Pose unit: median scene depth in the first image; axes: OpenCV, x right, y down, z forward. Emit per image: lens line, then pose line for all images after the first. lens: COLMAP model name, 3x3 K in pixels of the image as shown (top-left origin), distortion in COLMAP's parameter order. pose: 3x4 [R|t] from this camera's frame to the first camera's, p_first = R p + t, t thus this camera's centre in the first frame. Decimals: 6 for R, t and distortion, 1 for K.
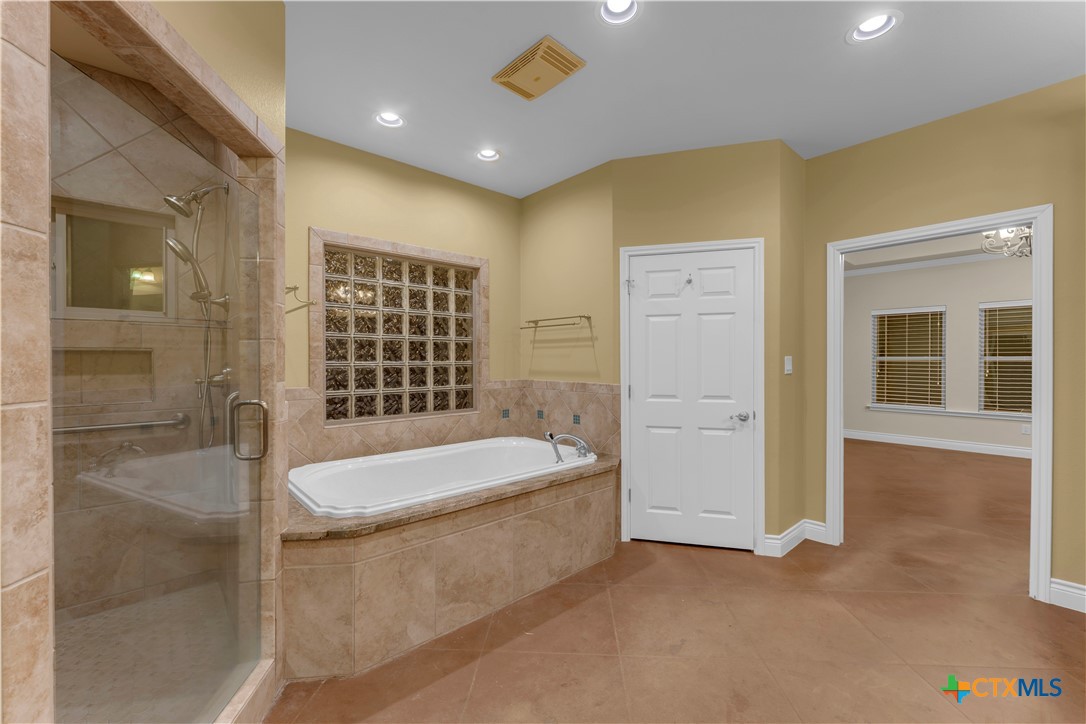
lens RADIAL K [[433.8, 0, 543.1], [0, 433.8, 360.3], [0, 0, 1]] dist [-0.000864, -0.000821]
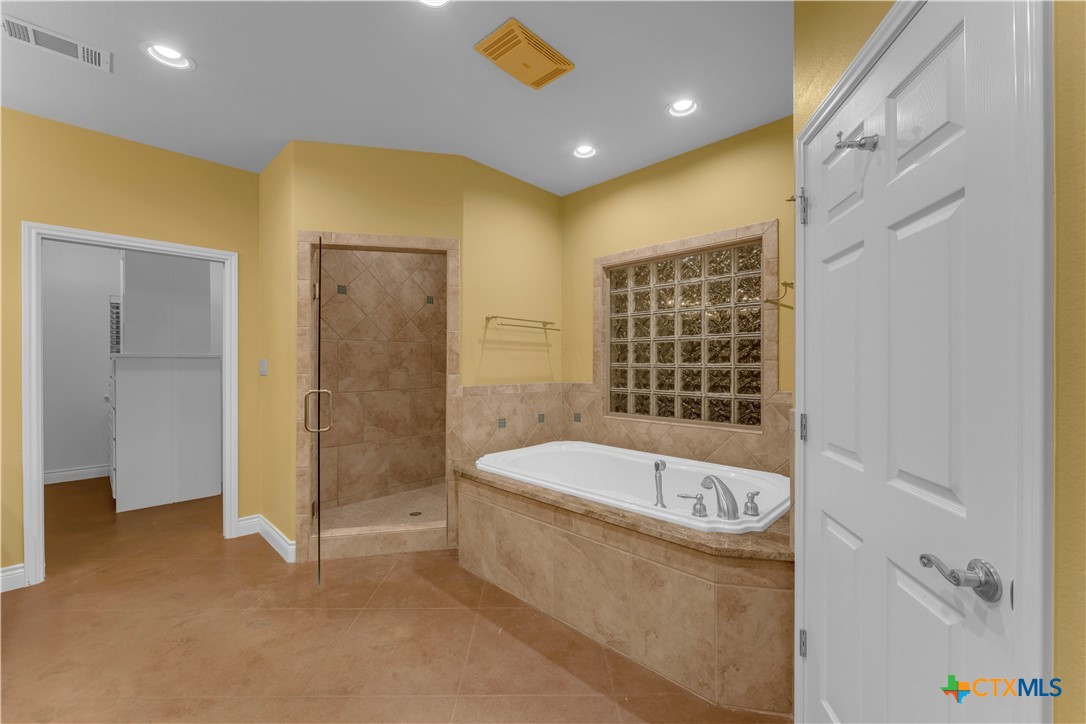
lens RADIAL K [[433.8, 0, 542.8], [0, 433.8, 362.4], [0, 0, 1]] dist [-0.000864, -0.000821]
pose [[0.078468, 0.000463, -0.996917, 0.680934], [-0.000273, 1.000000, 0.000443, -0.000272], [0.996917, 0.000237, 0.078468, 0.700717]]
